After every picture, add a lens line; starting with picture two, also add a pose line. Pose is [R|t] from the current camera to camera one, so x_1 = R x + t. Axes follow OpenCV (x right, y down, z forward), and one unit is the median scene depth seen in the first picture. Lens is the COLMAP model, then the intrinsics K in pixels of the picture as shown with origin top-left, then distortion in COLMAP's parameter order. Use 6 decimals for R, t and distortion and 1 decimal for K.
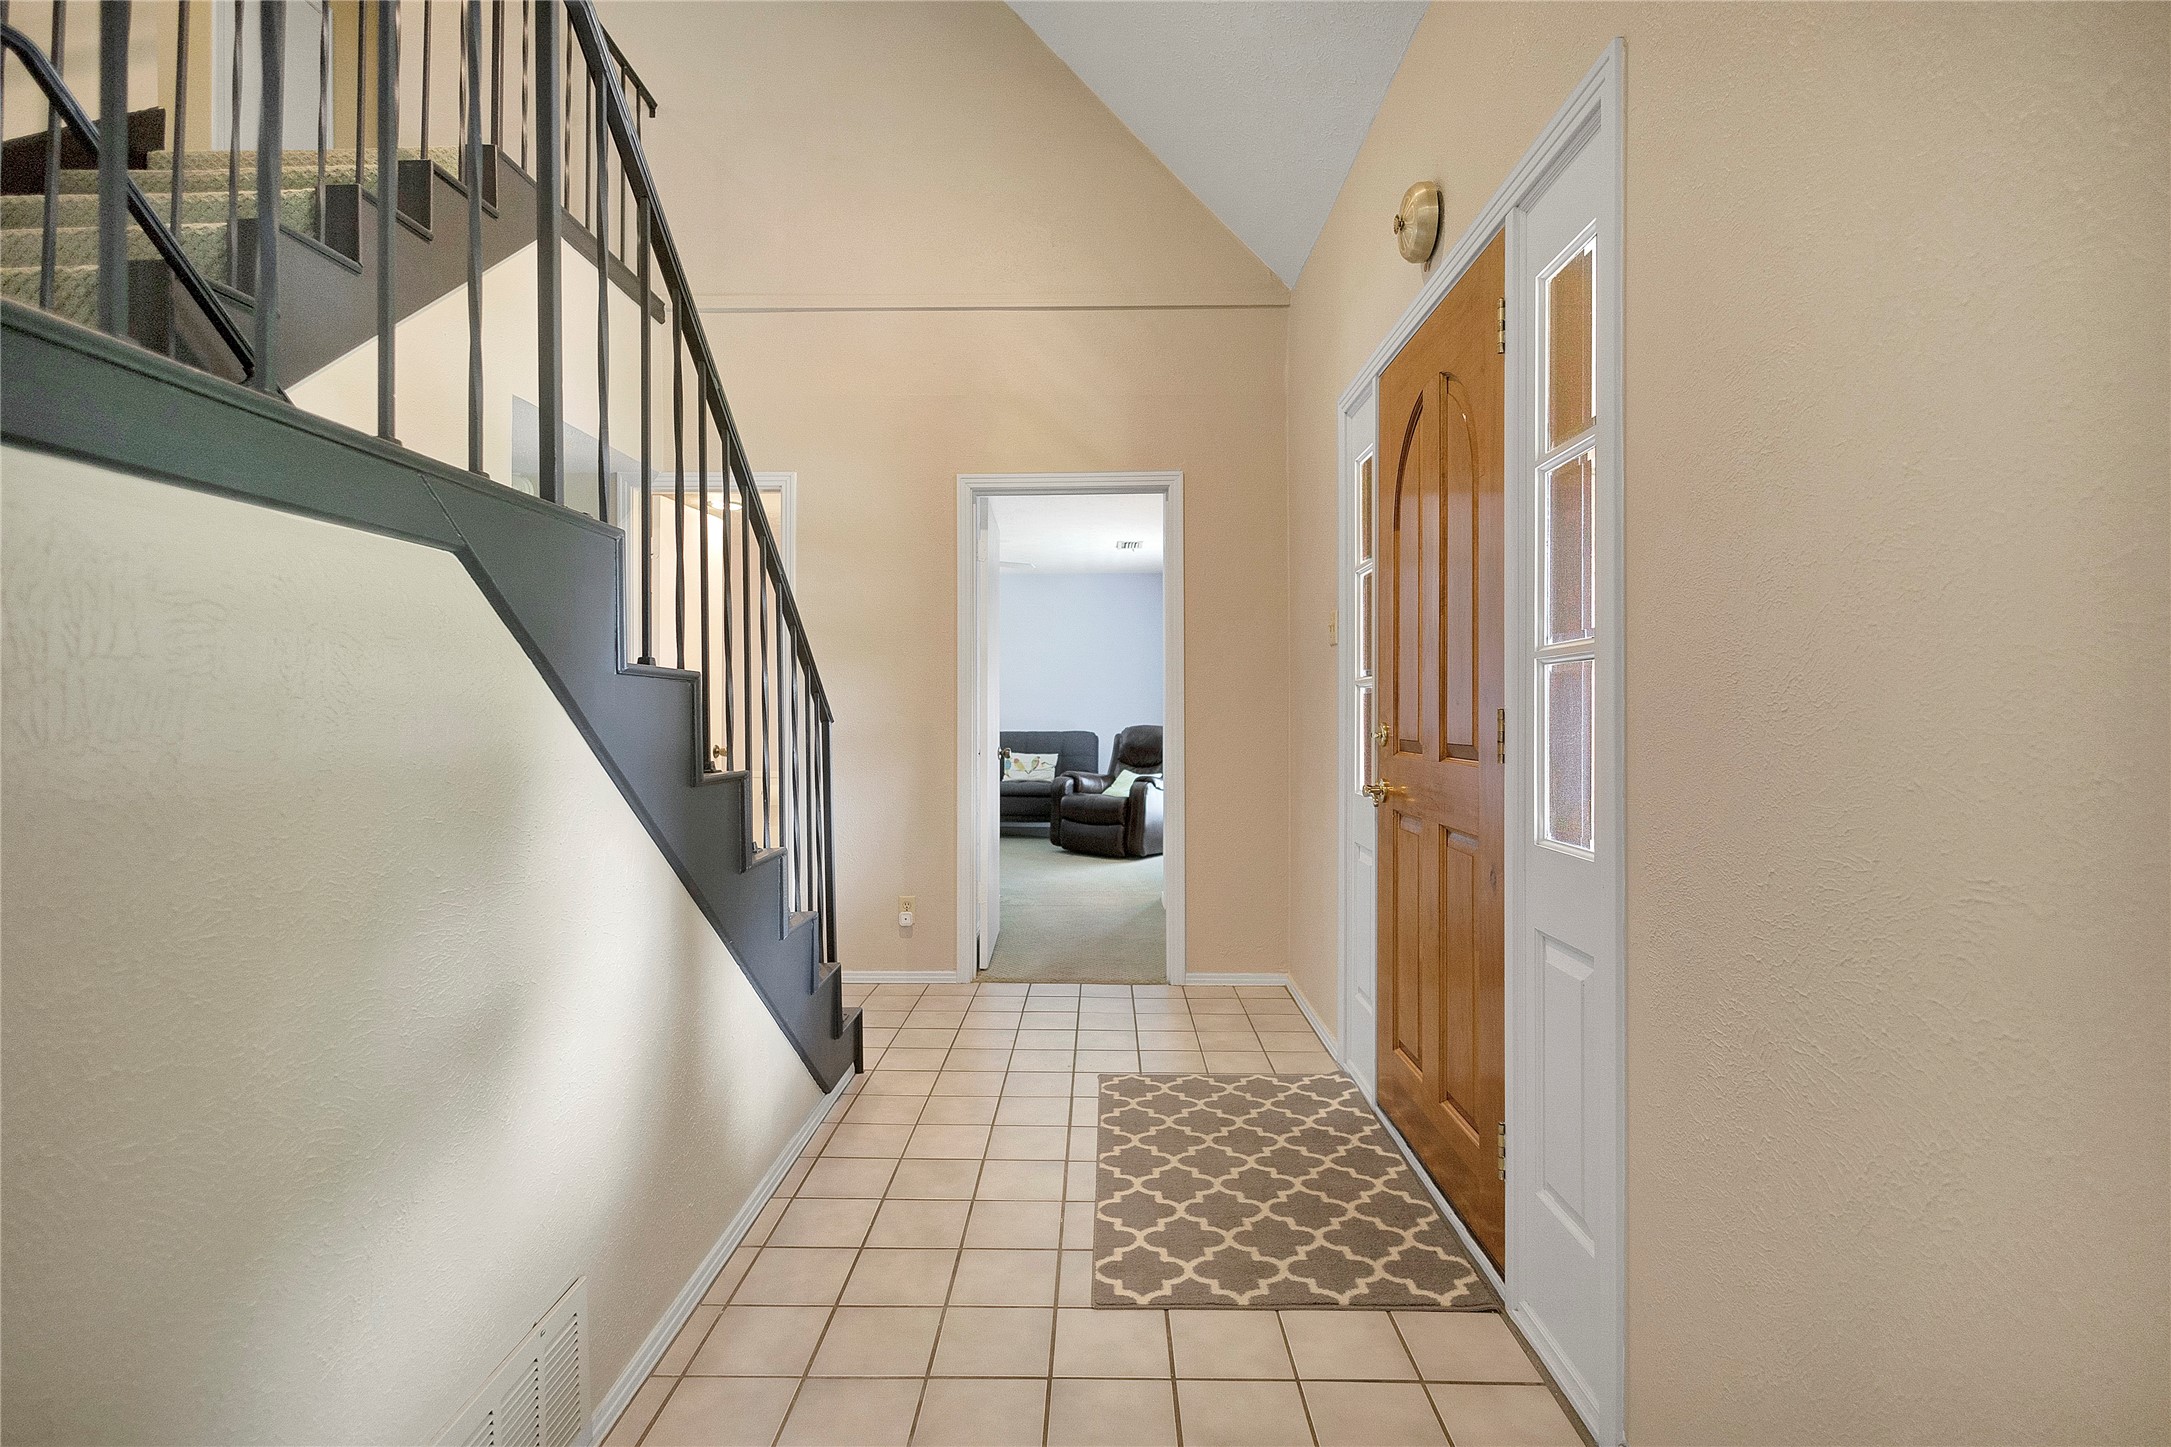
lens RADIAL K [[1031.6, 0, 1082.9], [0, 1031.6, 712.2], [0, 0, 1]] dist [0.001423, 0.001240]
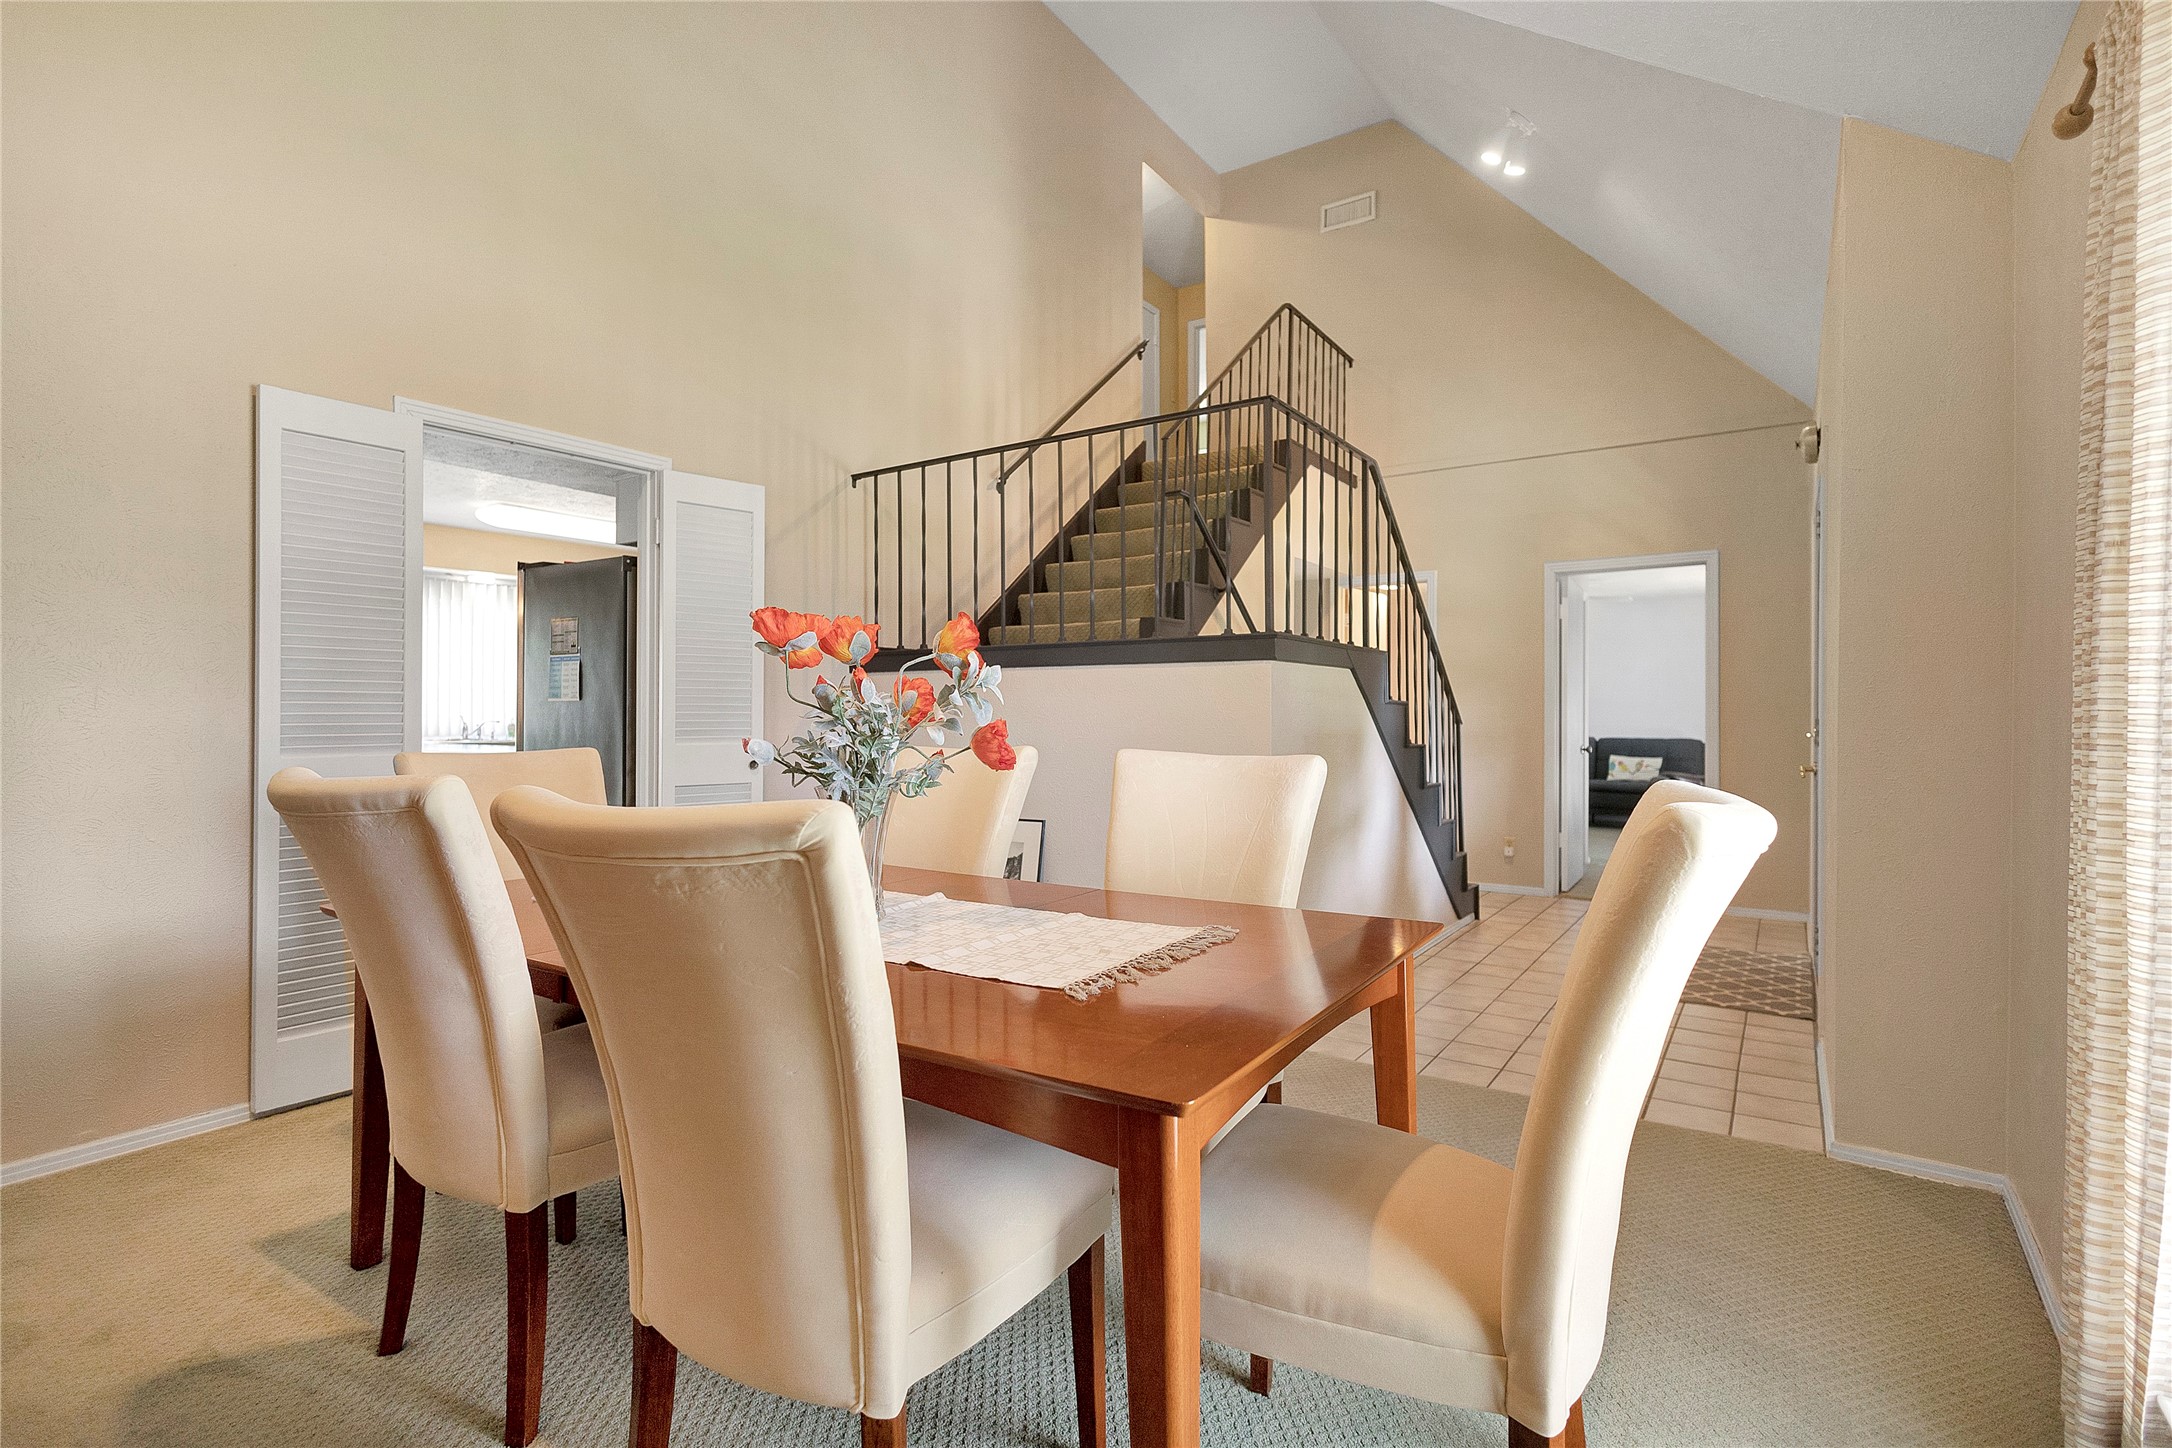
lens RADIAL K [[1032.1, 0, 1083.4], [0, 1032.1, 712.7], [0, 0, 1]] dist [0.001423, 0.001240]
pose [[0.837158, 0.000508, -0.546961, 0.201789], [-0.004855, 0.999967, -0.006503, 0.004018], [0.546939, 0.008099, 0.837133, -0.924181]]
